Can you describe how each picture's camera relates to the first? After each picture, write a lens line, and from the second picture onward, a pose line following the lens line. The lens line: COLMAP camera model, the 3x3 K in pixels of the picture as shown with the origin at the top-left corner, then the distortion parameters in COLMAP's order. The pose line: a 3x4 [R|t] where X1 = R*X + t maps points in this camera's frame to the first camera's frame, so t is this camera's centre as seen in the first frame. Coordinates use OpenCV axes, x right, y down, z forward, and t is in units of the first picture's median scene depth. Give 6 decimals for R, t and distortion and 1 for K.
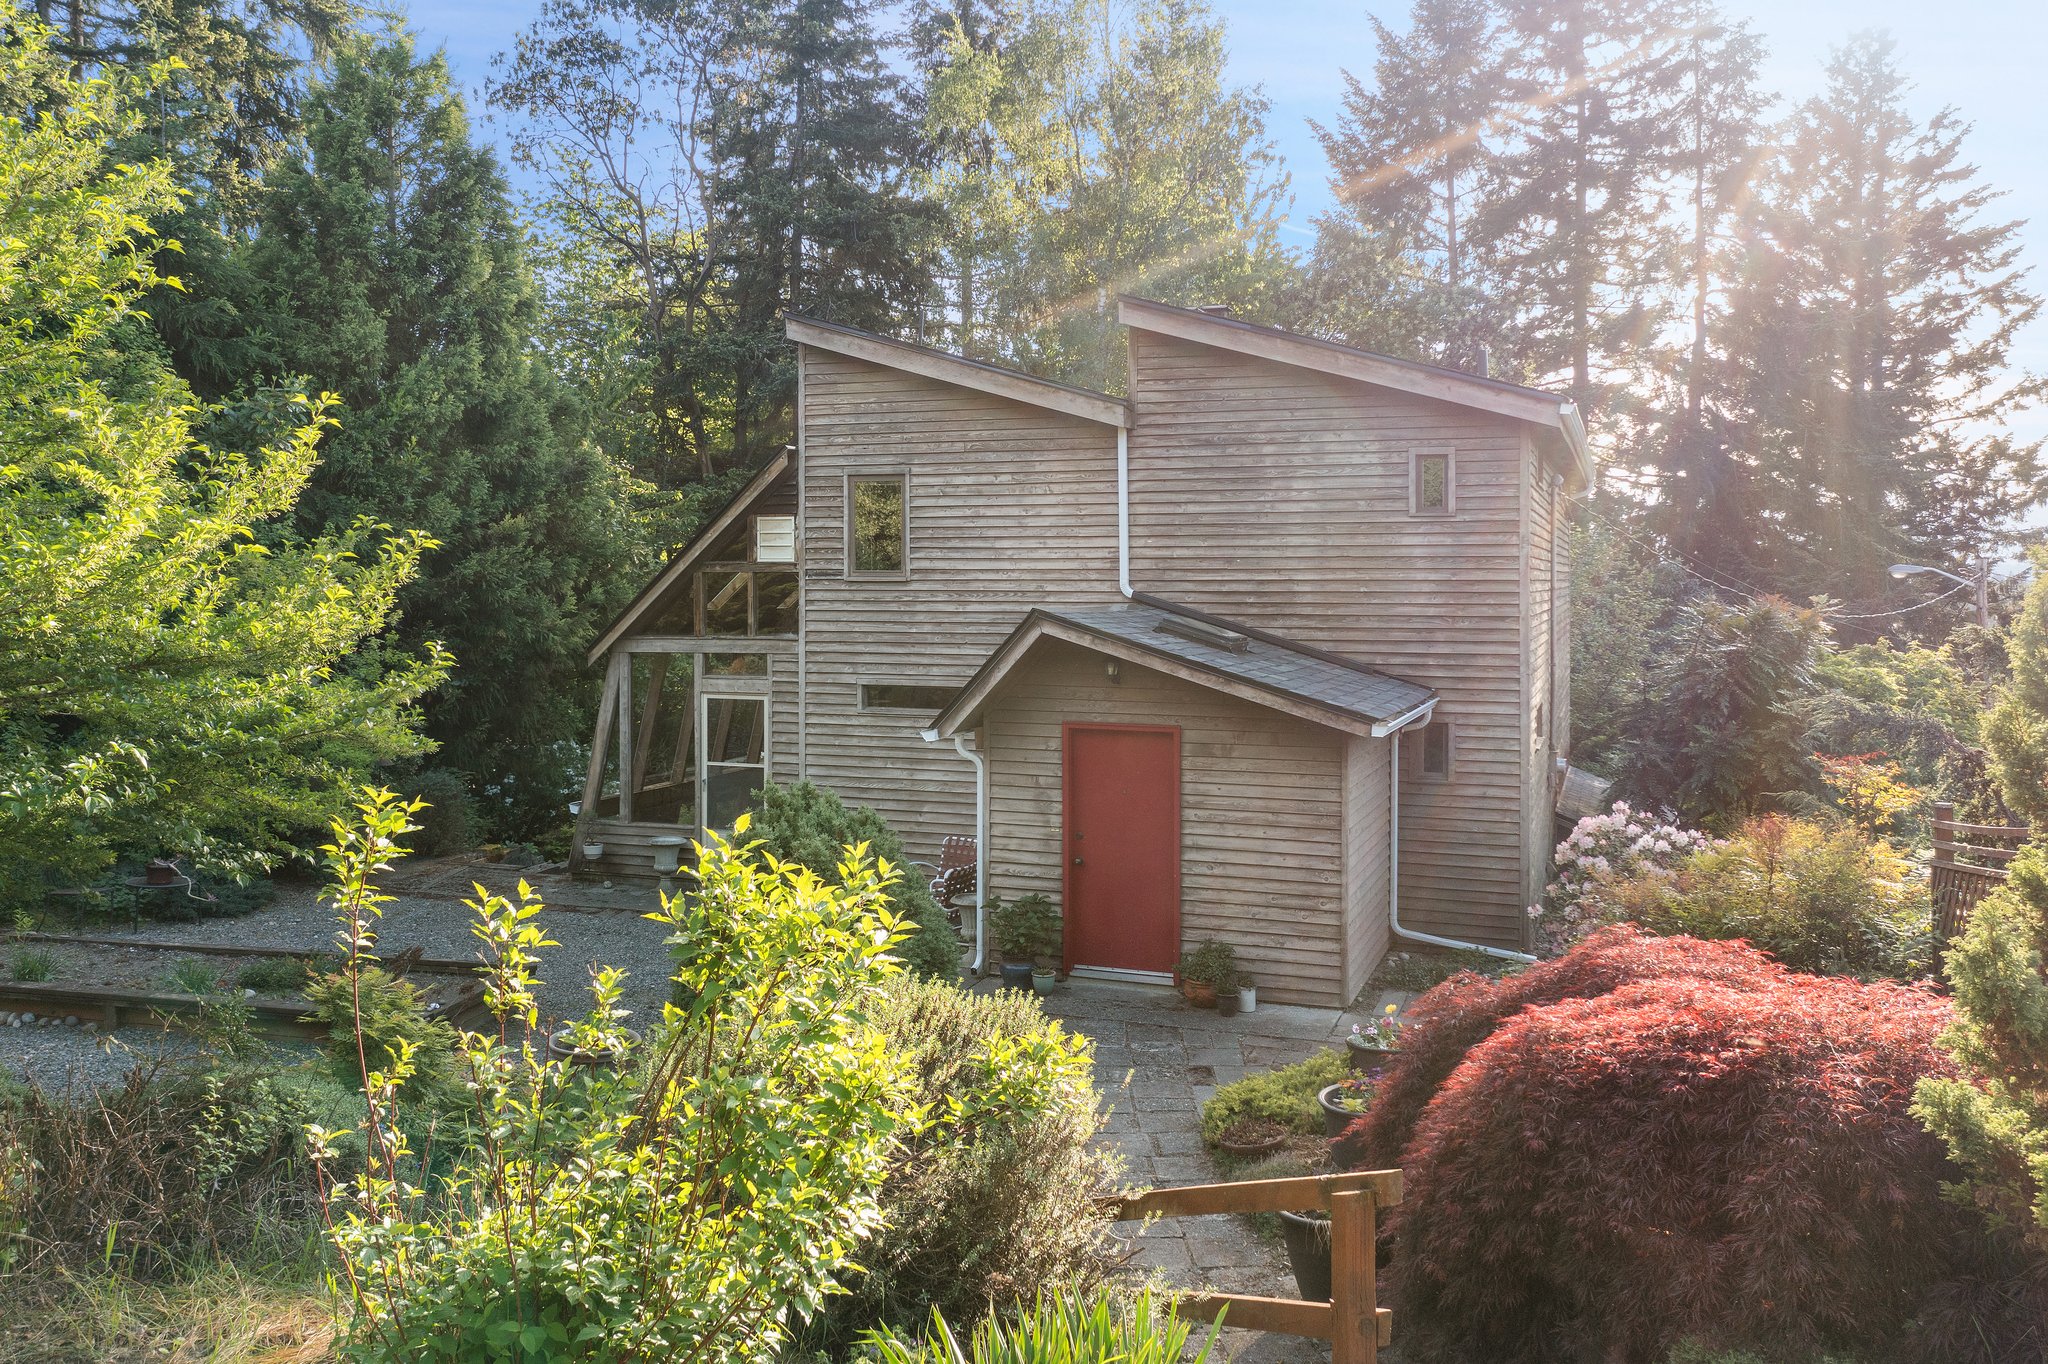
lens RADIAL K [[1714.0, 0, 1036.1], [0, 1714.0, 586.9], [0, 0, 1]] dist [-0.008790, 0.007276]
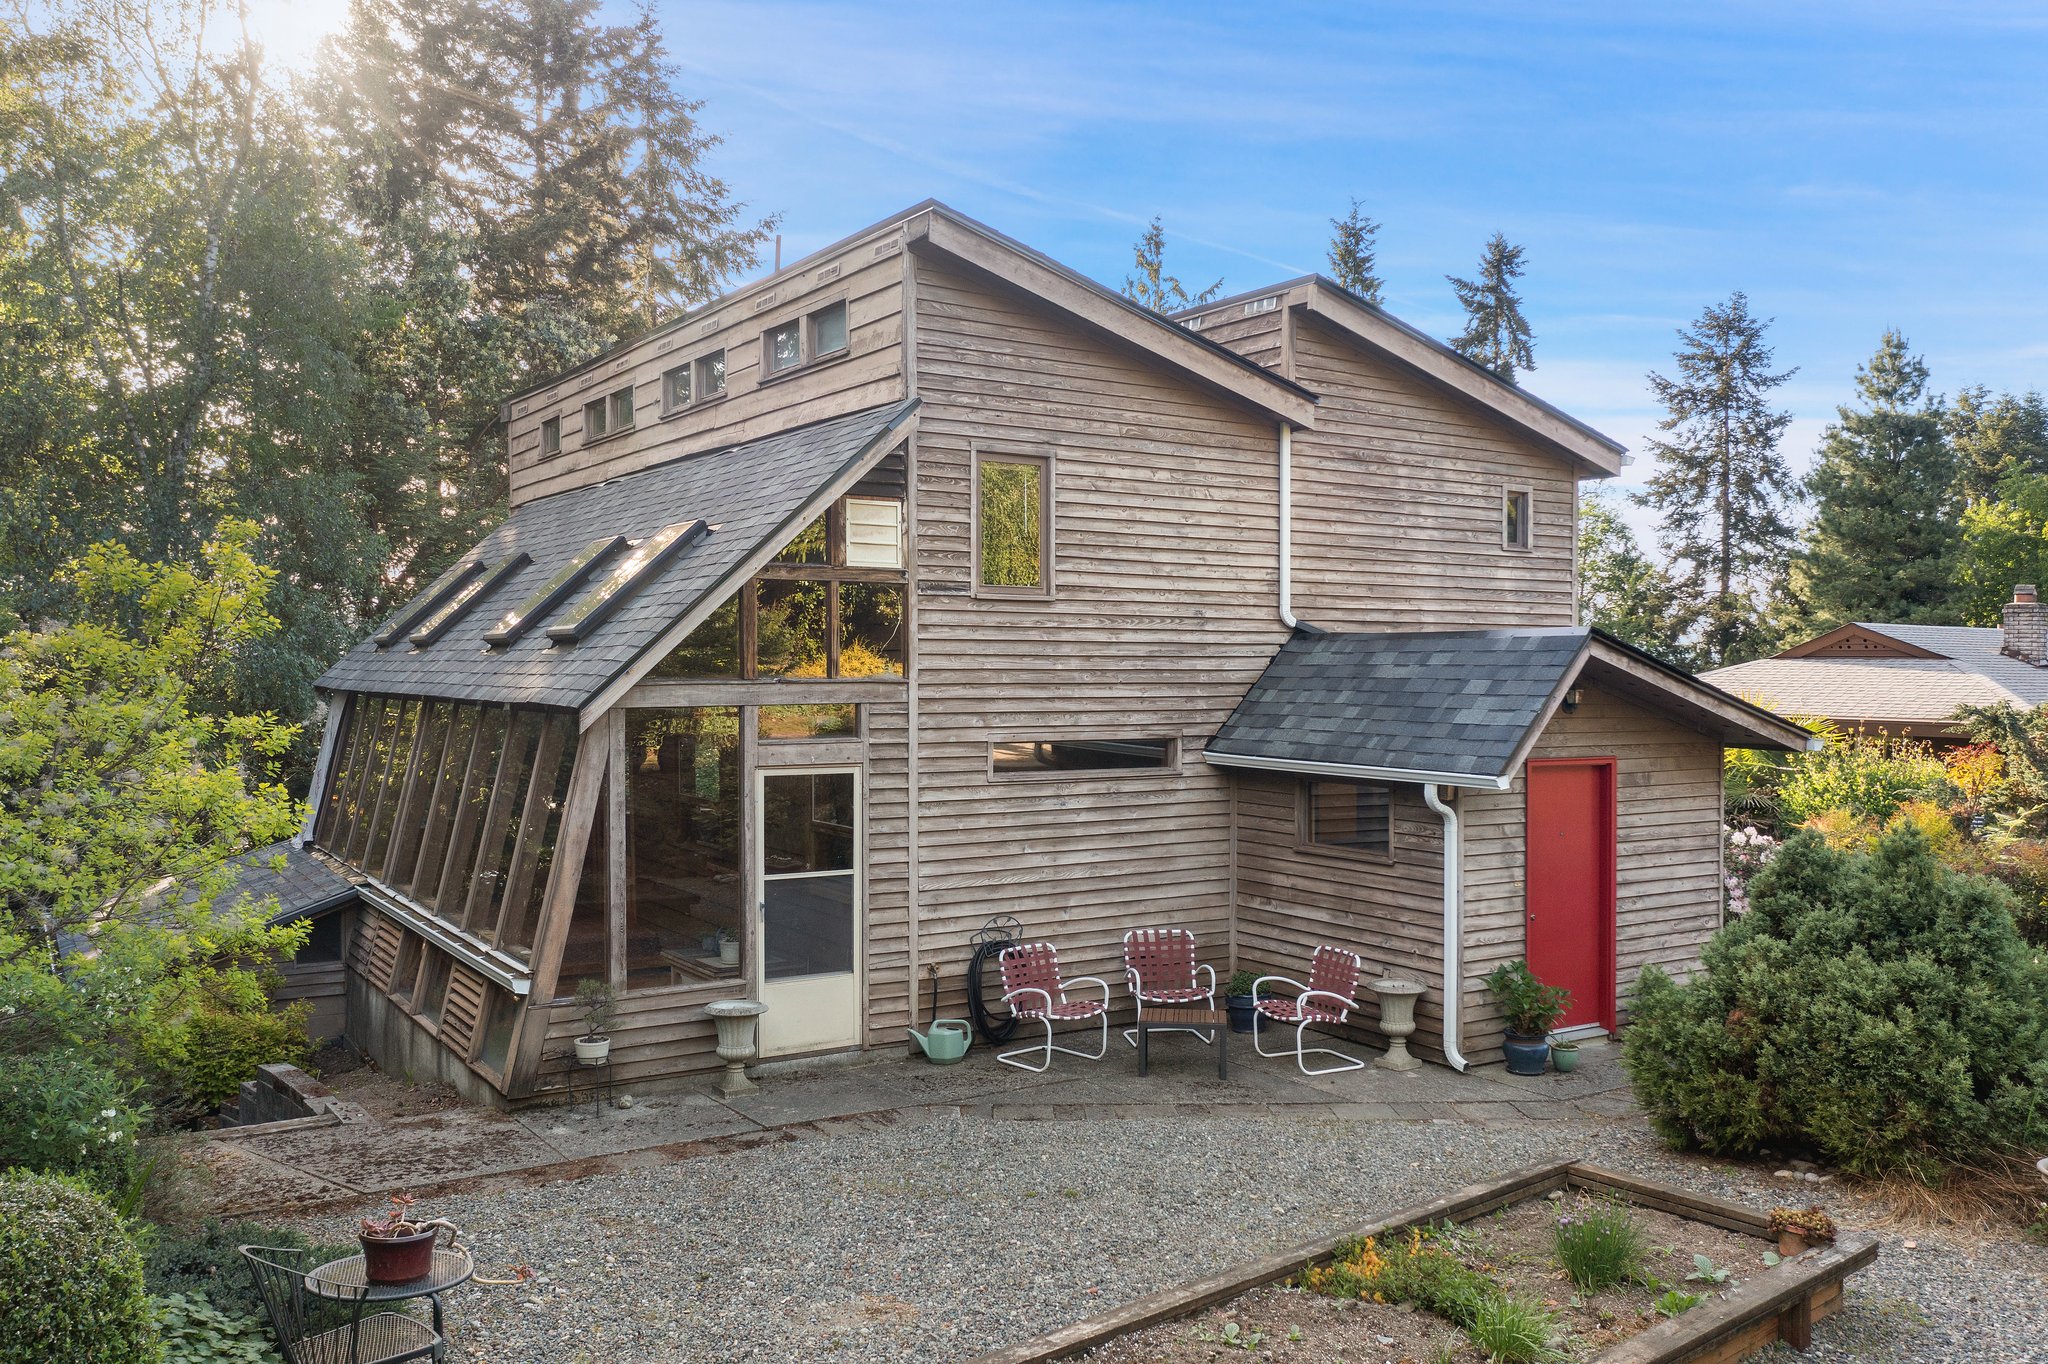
lens RADIAL K [[1658.8, 0, 1091.1], [0, 1658.8, 679.6], [0, 0, 1]] dist [-0.013408, -0.001374]
pose [[0.574479, -0.004846, 0.818505, -0.659087], [0.002078, 0.999988, 0.004461, 0.027866], [-0.818517, -0.000862, 0.574482, 0.572982]]
